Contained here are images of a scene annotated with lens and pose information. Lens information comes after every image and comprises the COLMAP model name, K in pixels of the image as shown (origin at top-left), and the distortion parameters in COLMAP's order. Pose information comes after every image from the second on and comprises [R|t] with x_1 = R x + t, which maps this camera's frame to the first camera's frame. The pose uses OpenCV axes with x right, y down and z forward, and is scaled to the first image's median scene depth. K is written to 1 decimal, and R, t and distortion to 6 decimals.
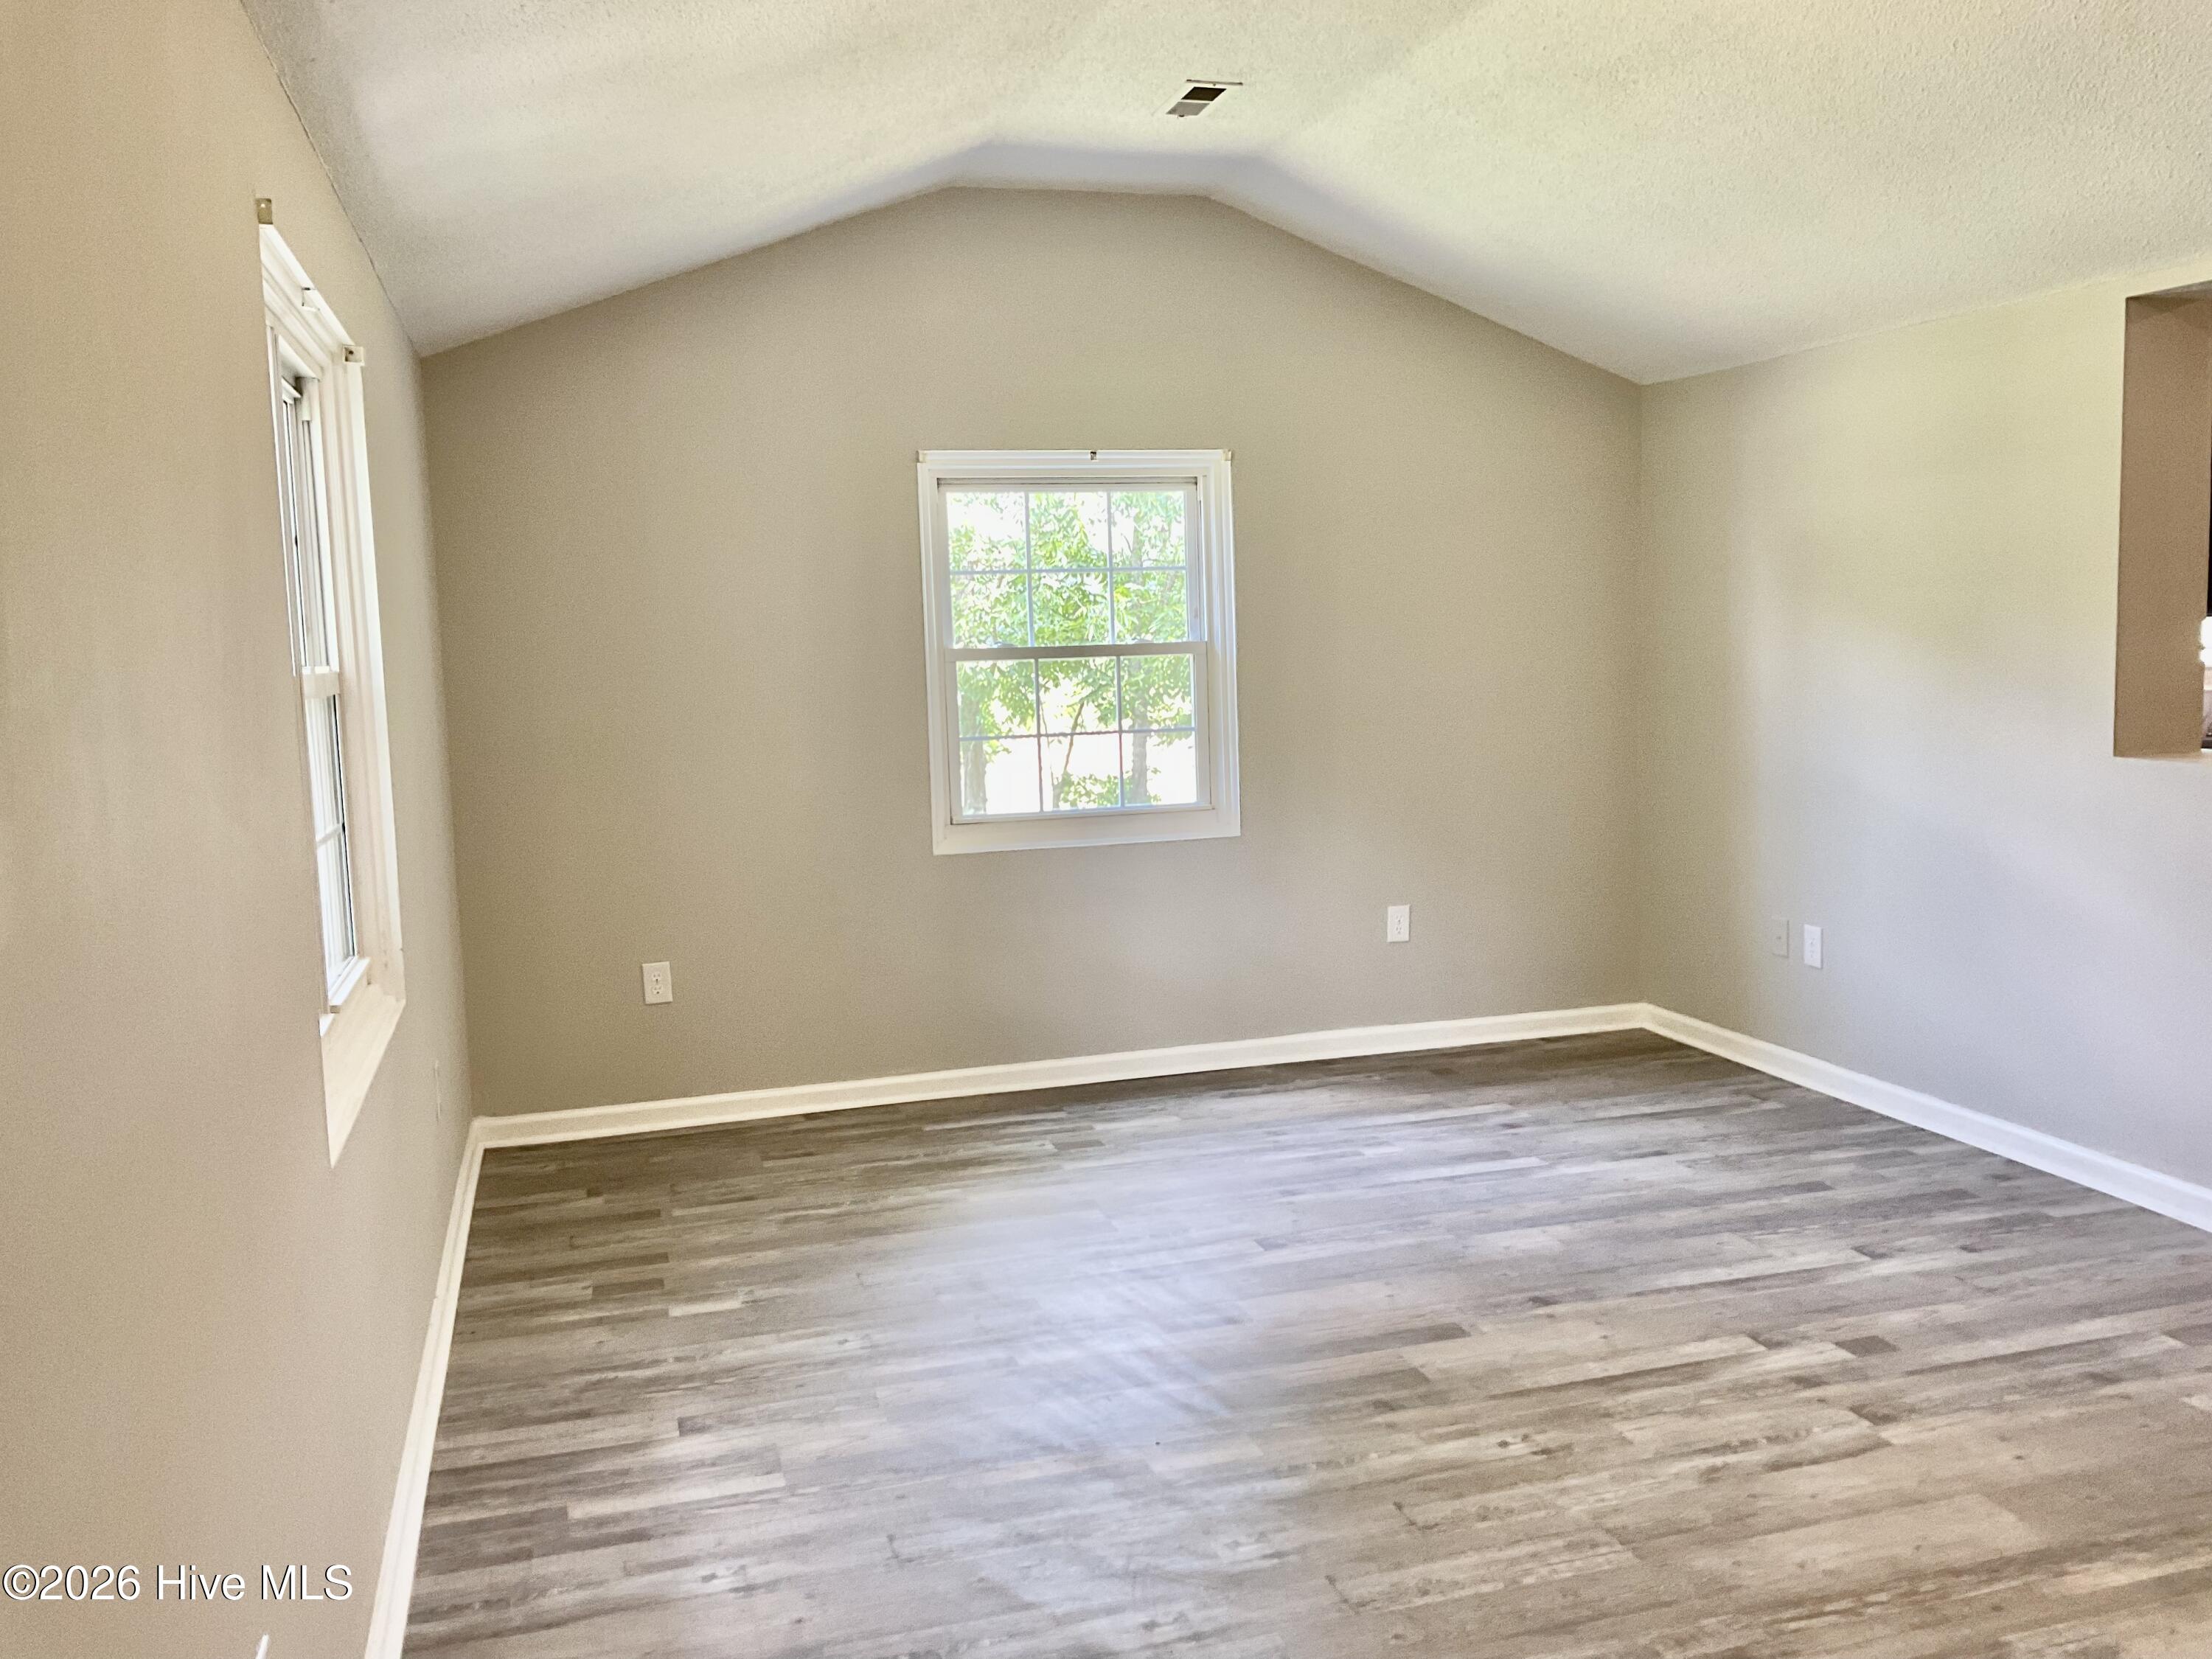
lens RADIAL K [[1821.4, 0, 1114.4], [0, 1821.4, 815.4], [0, 0, 1]] dist [0.082693, -0.137962]
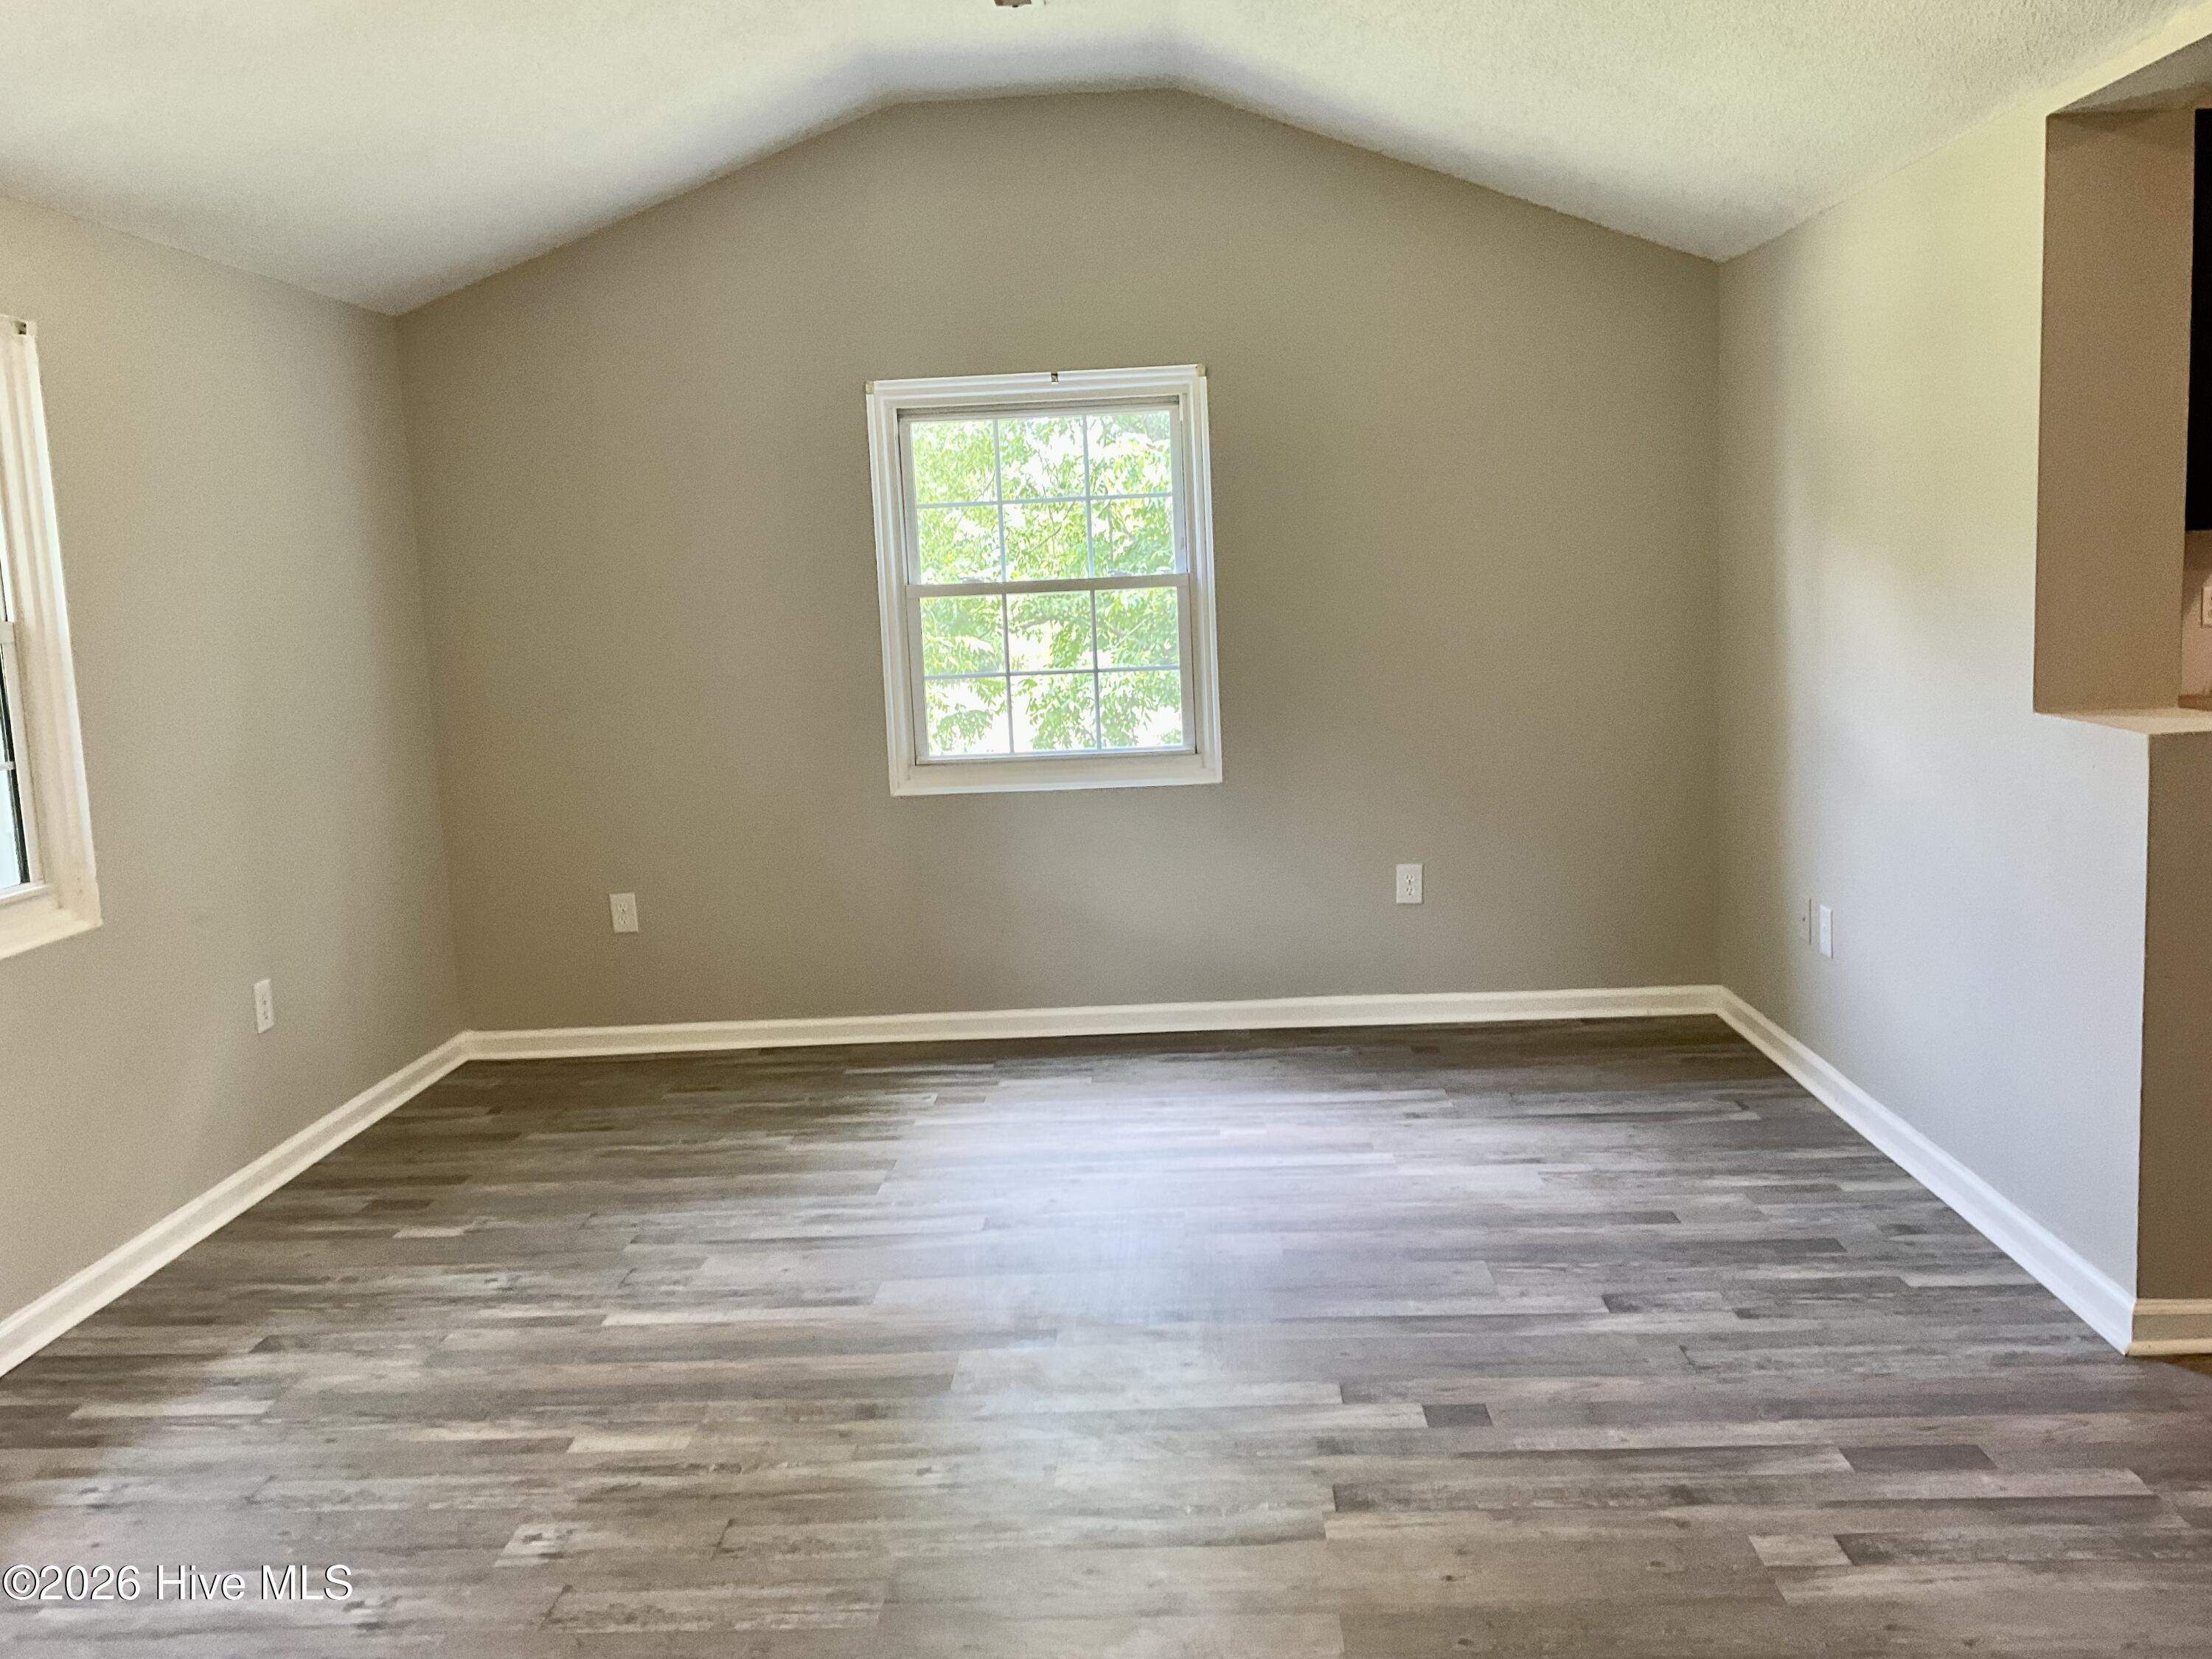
lens RADIAL K [[1821.4, 0, 1108.4], [0, 1821.4, 840.9], [0, 0, 1]] dist [0.082693, -0.137962]
pose [[0.947698, 0.033223, -0.317435, 0.364944], [-0.014872, 0.998084, 0.060061, -0.017118], [0.318822, -0.052199, 0.946376, 0.114624]]
